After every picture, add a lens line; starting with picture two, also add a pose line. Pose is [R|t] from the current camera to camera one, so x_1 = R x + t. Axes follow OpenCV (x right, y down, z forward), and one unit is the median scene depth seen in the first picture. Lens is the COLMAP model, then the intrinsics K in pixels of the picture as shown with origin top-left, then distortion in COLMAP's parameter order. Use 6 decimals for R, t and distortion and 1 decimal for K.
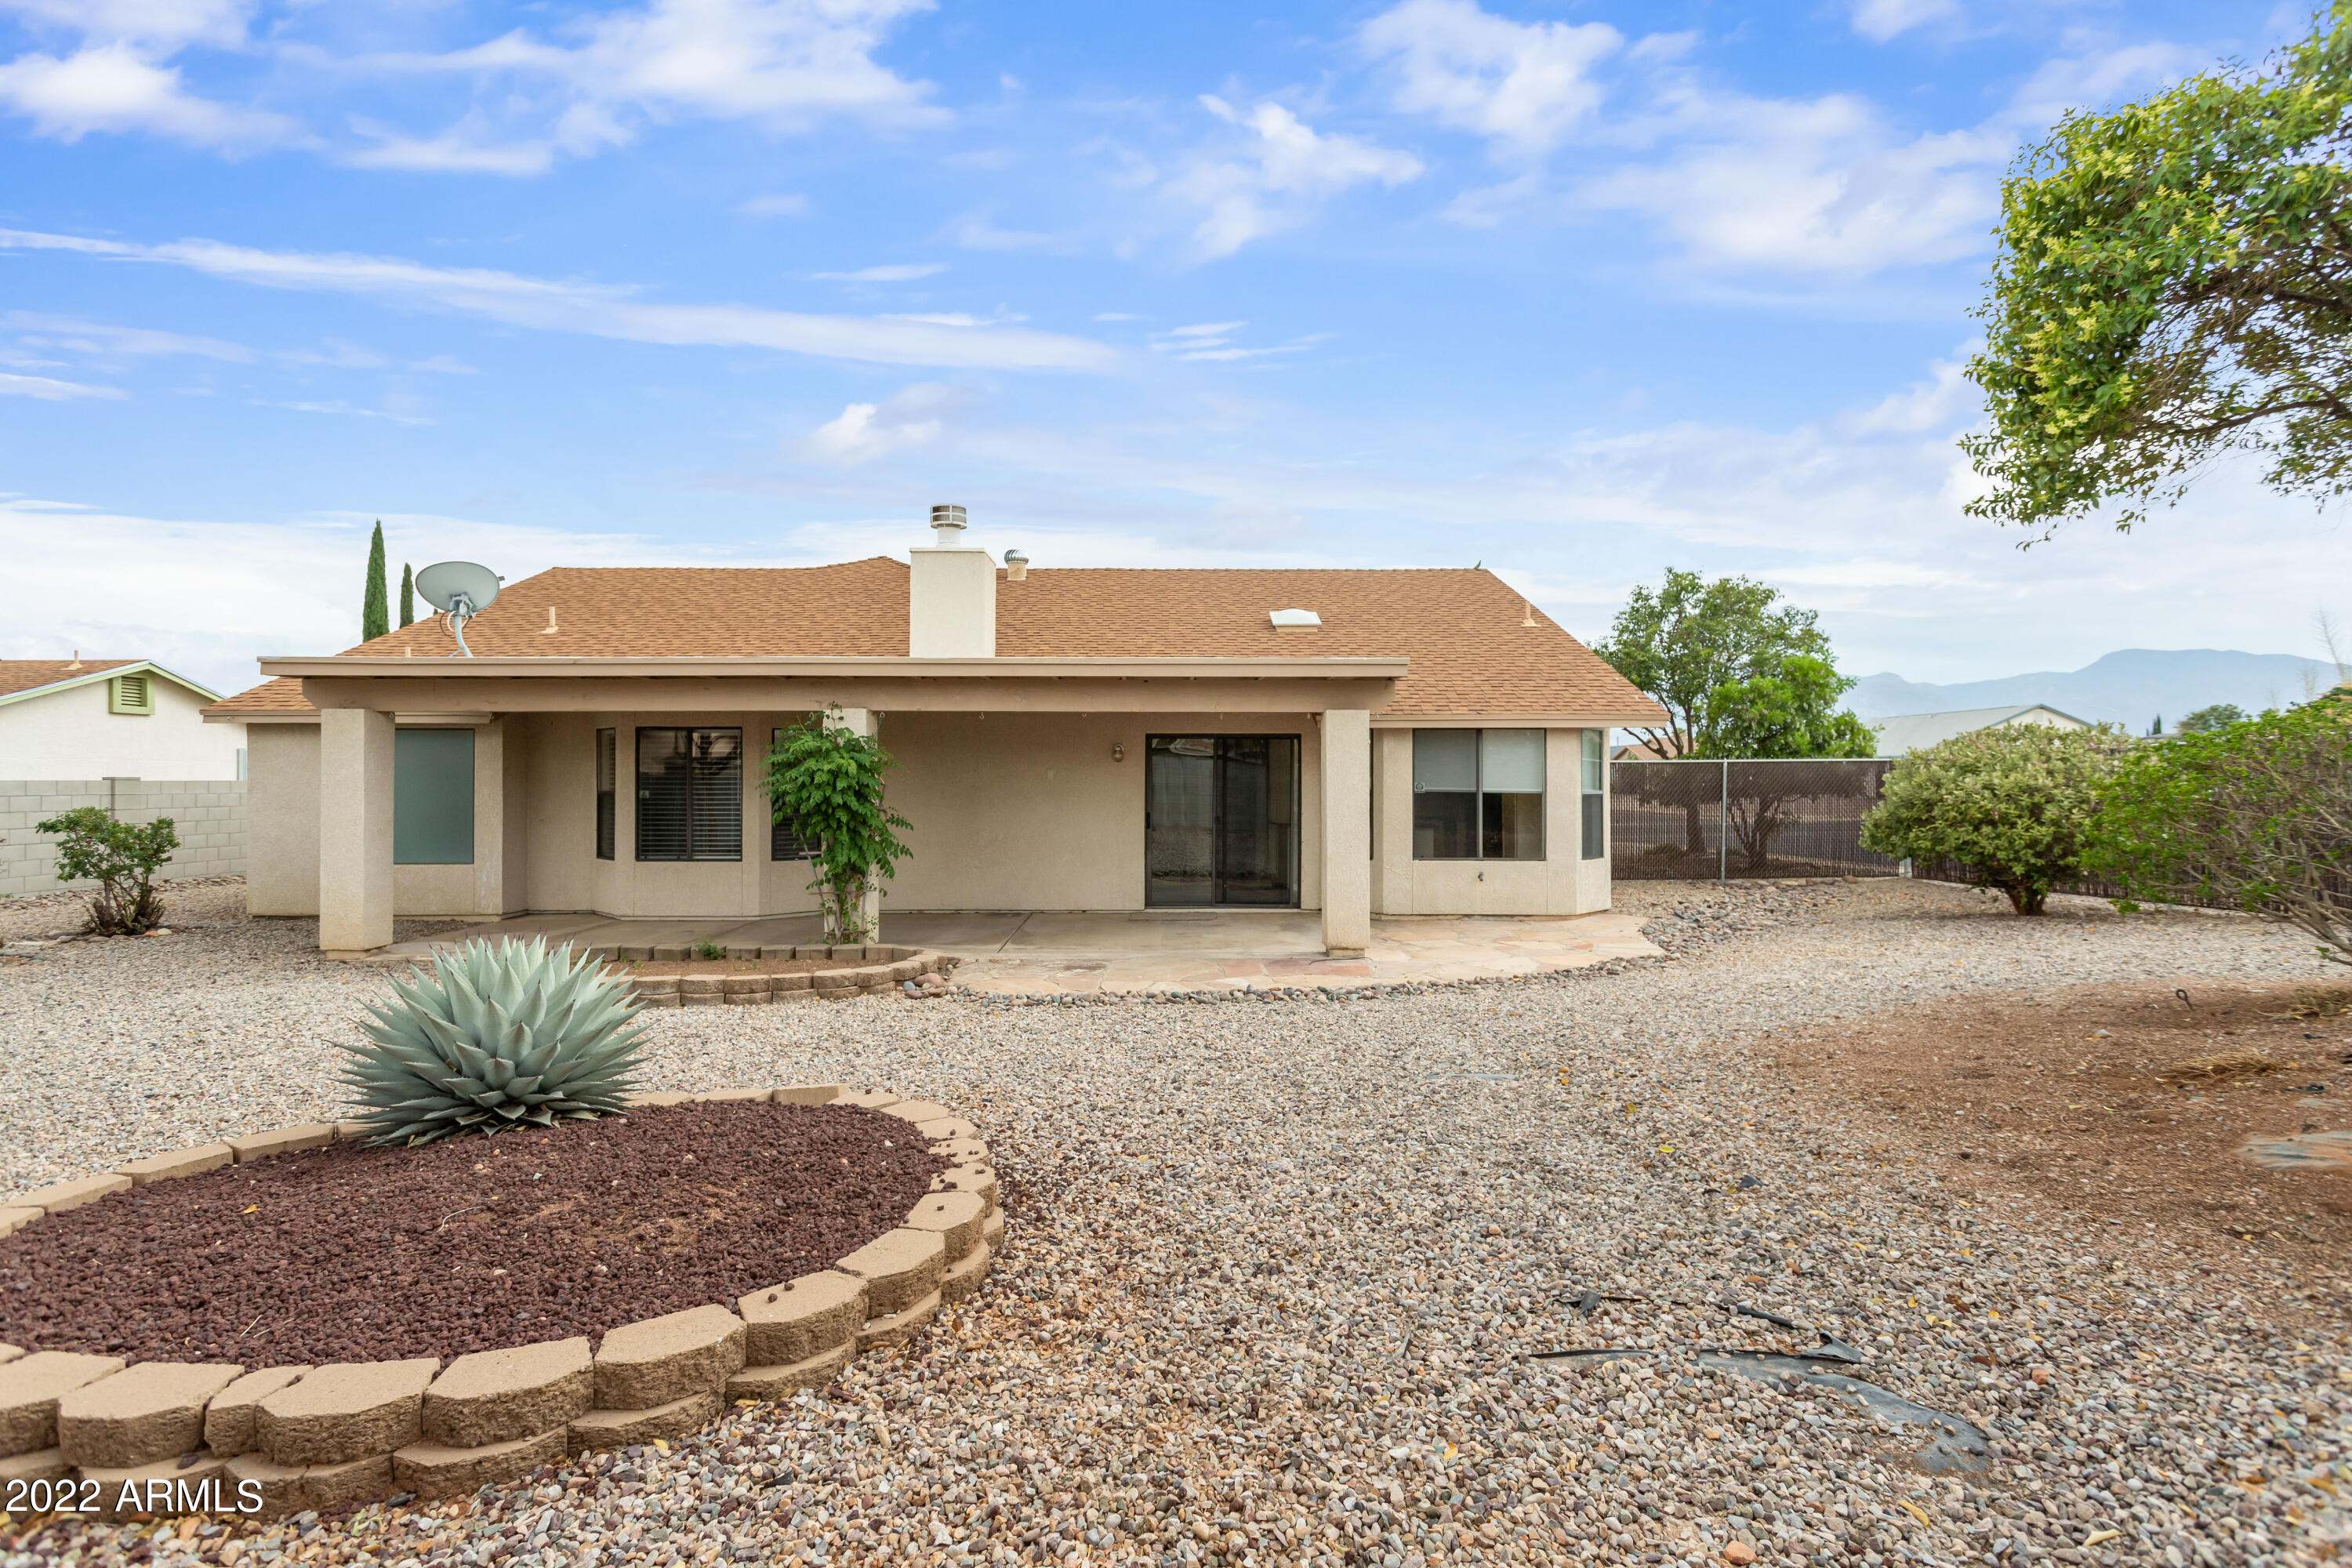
lens RADIAL K [[1125.1, 0, 1176.0], [0, 1125.1, 784.0], [0, 0, 1]] dist [0.000398, 0.000325]
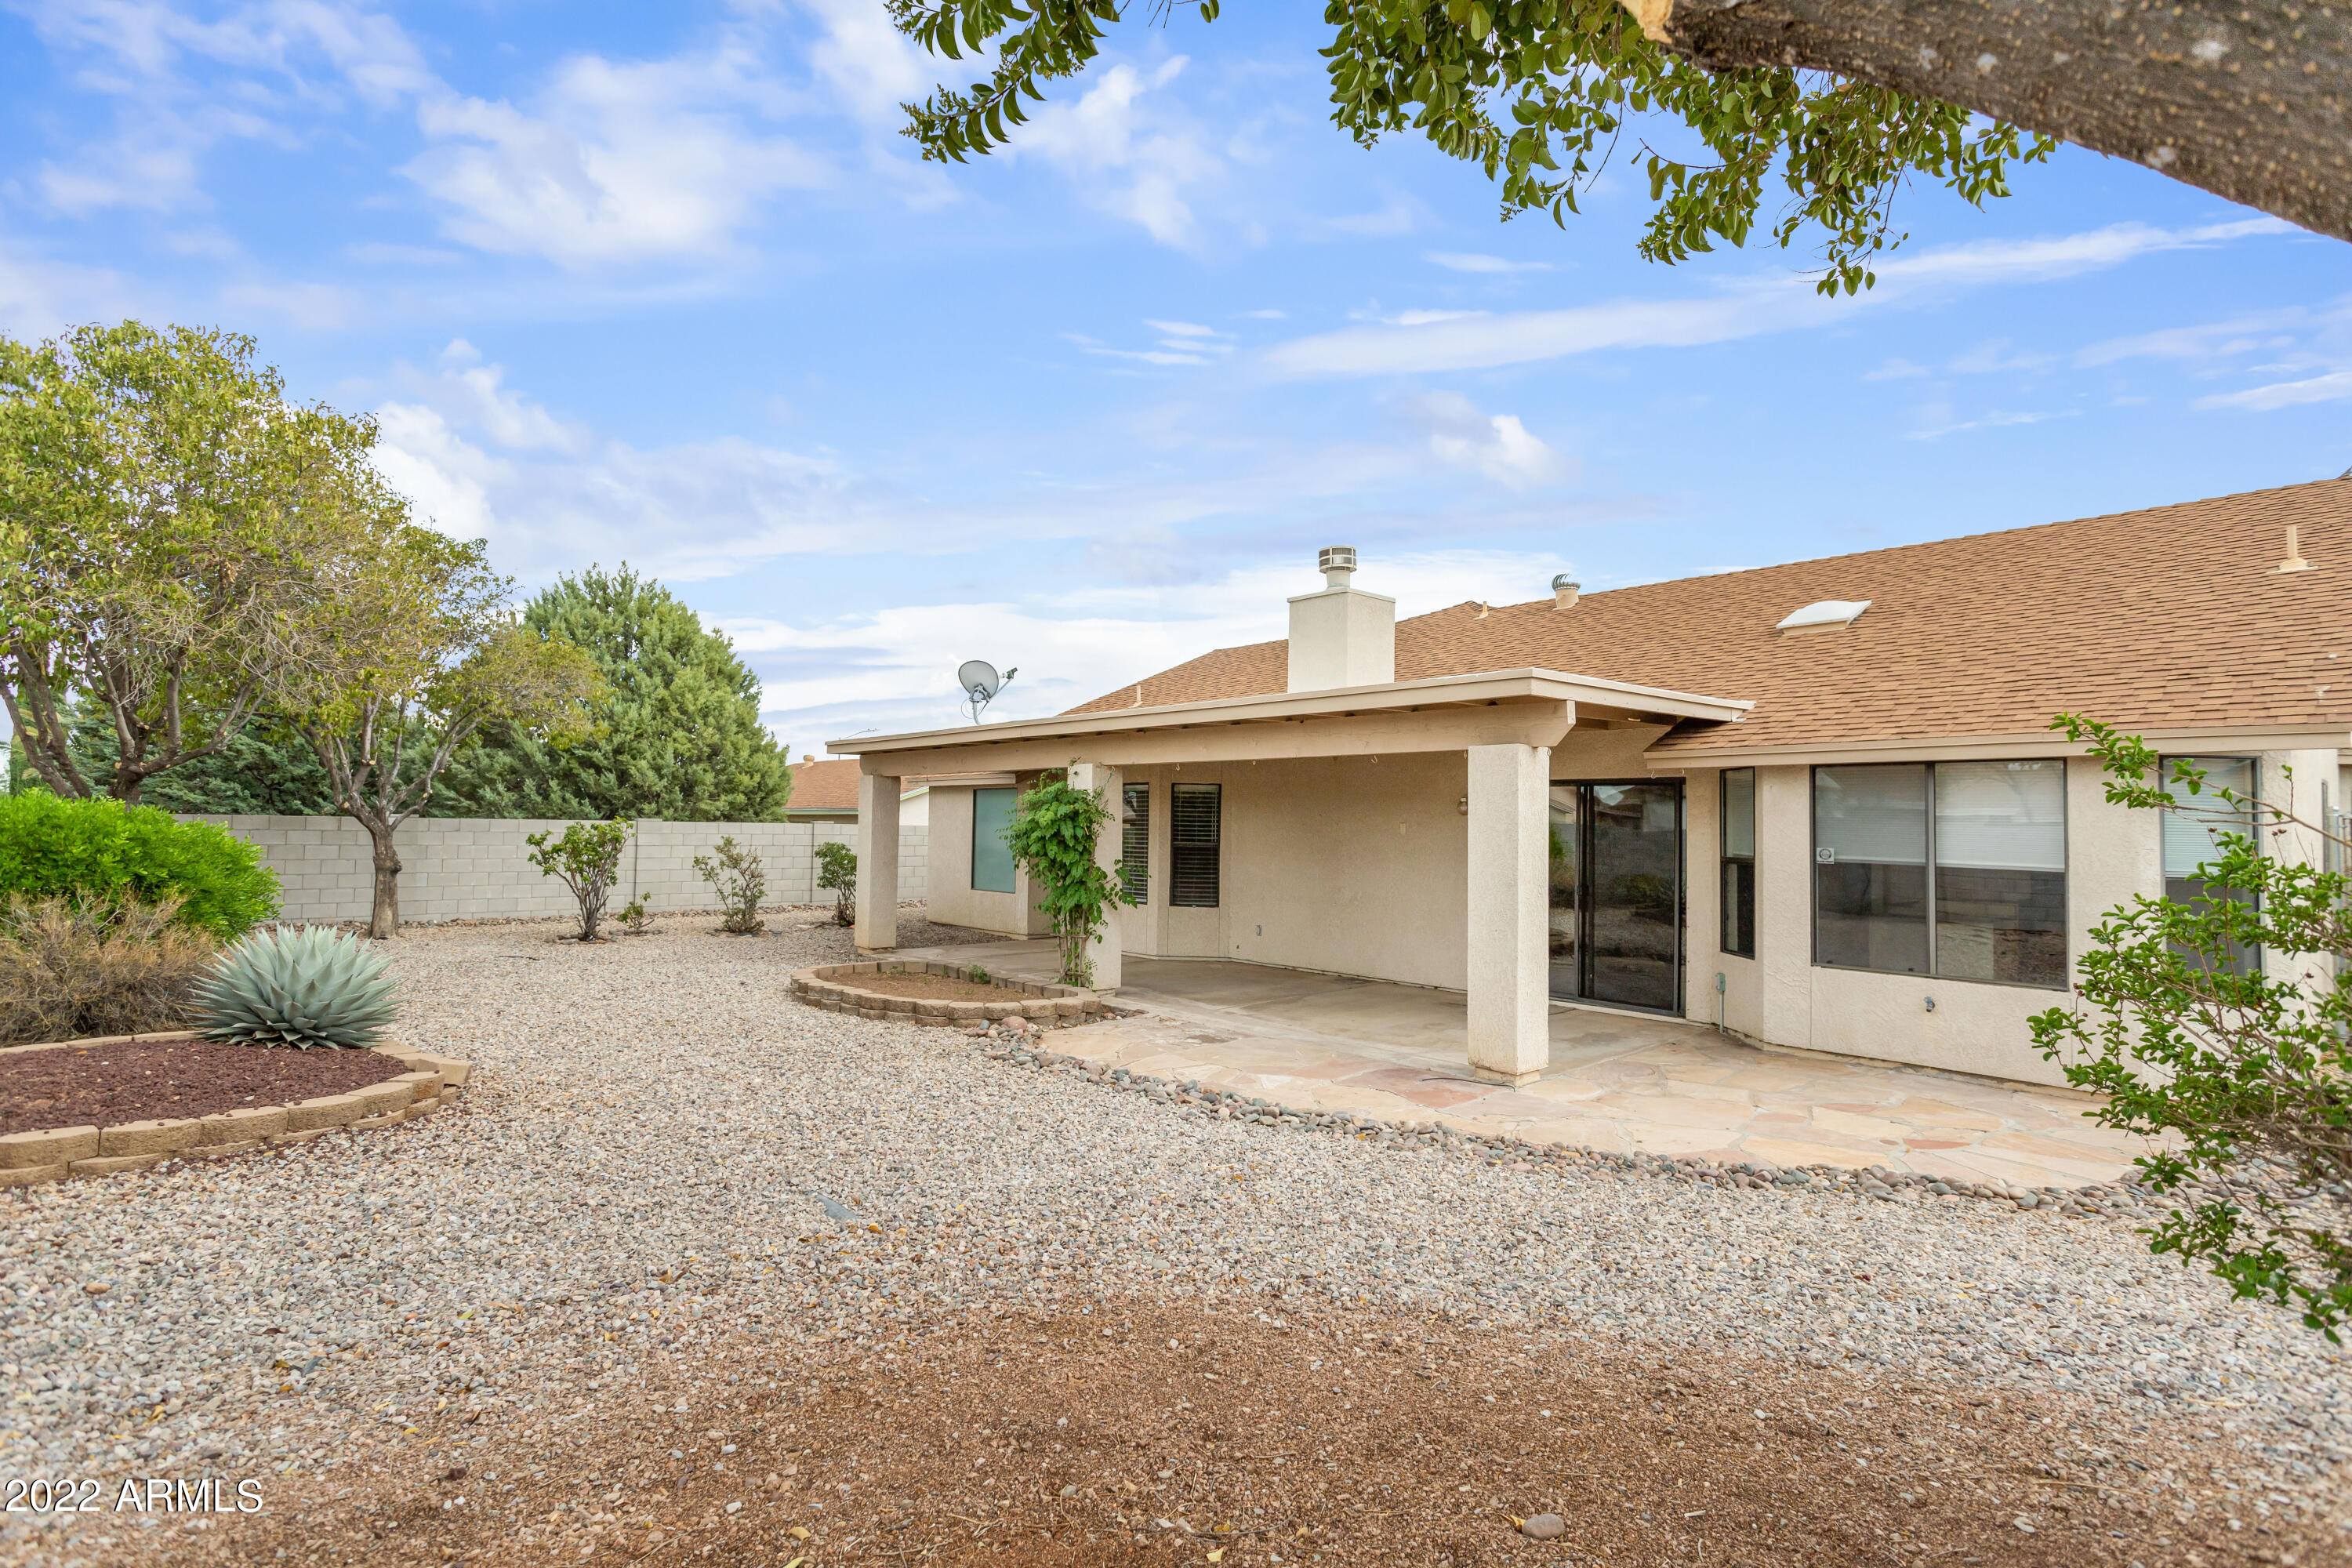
lens RADIAL K [[1125.1, 0, 1176.0], [0, 1125.1, 784.0], [0, 0, 1]] dist [0.000398, 0.000325]
pose [[0.671117, -0.017329, -0.741149, 0.448868], [-0.020282, 0.998923, -0.041722, -0.003036], [0.741074, 0.043032, 0.670043, 0.287487]]
